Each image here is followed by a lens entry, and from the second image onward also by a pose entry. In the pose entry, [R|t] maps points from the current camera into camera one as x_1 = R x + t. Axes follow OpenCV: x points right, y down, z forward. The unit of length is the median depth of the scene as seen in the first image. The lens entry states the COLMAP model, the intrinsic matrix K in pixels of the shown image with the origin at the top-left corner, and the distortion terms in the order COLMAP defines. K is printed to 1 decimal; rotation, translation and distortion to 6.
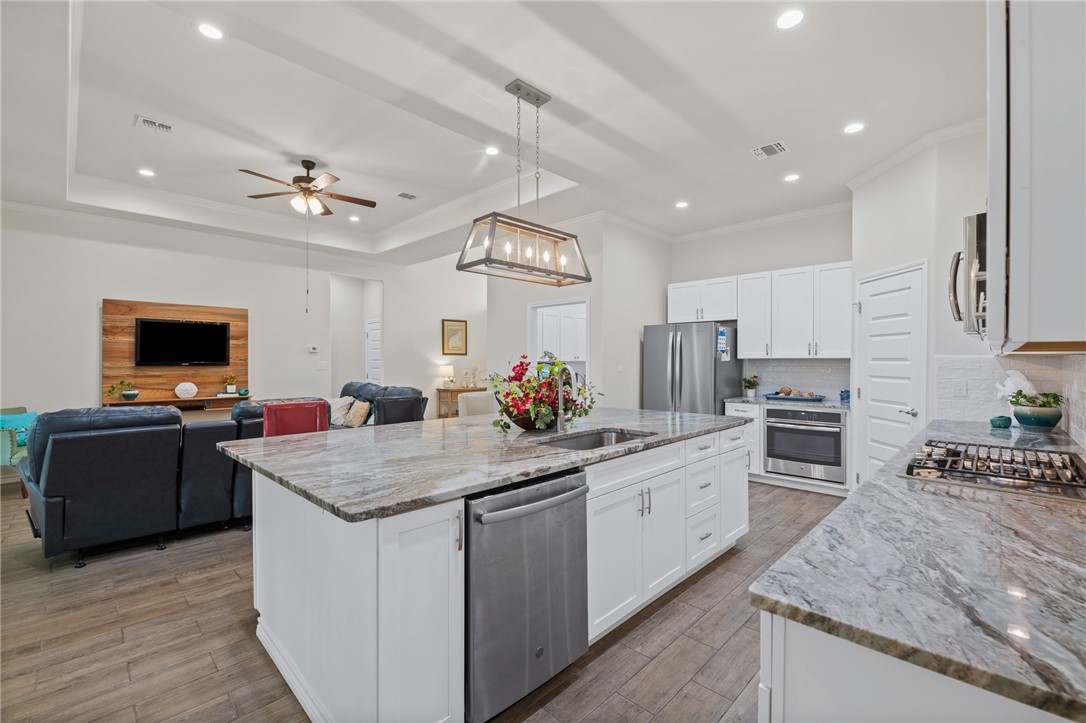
lens RADIAL K [[463.6, 0, 543.0], [0, 463.6, 361.5], [0, 0, 1]] dist [-0.003018, -0.000961]
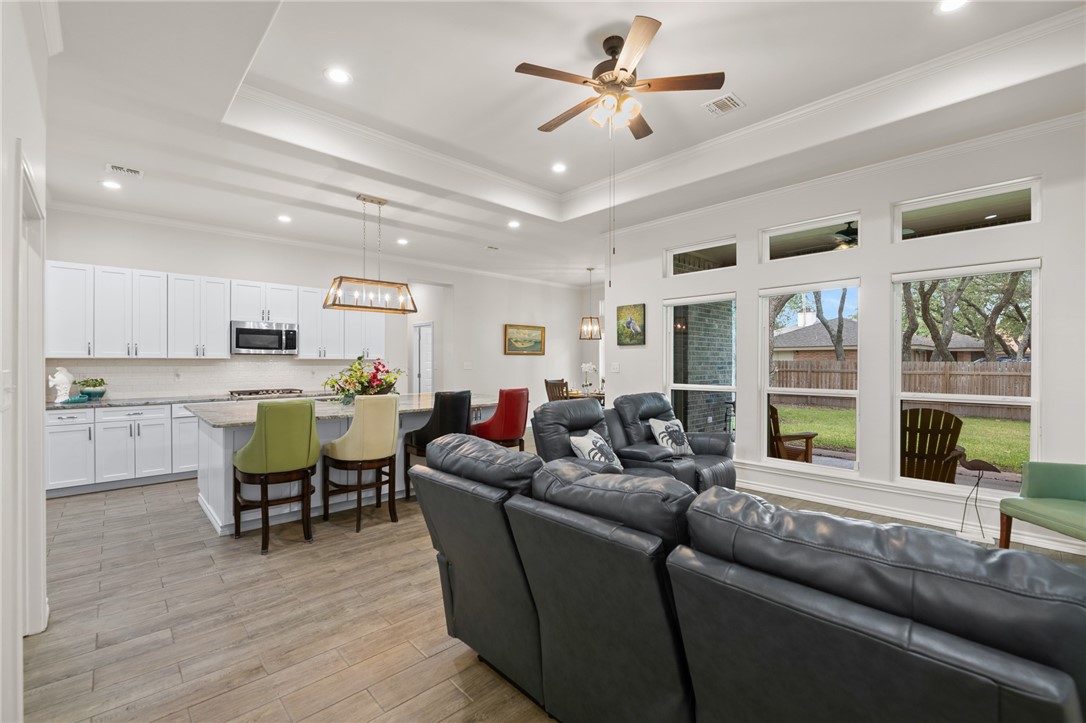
lens RADIAL K [[463.6, 0, 543.0], [0, 463.6, 361.5], [0, 0, 1]] dist [-0.003018, -0.000961]
pose [[-0.999264, 0.000893, 0.038358, -0.366227], [0.000851, 0.999999, -0.001114, 0.001242], [-0.038359, -0.001080, -0.999263, 1.362981]]
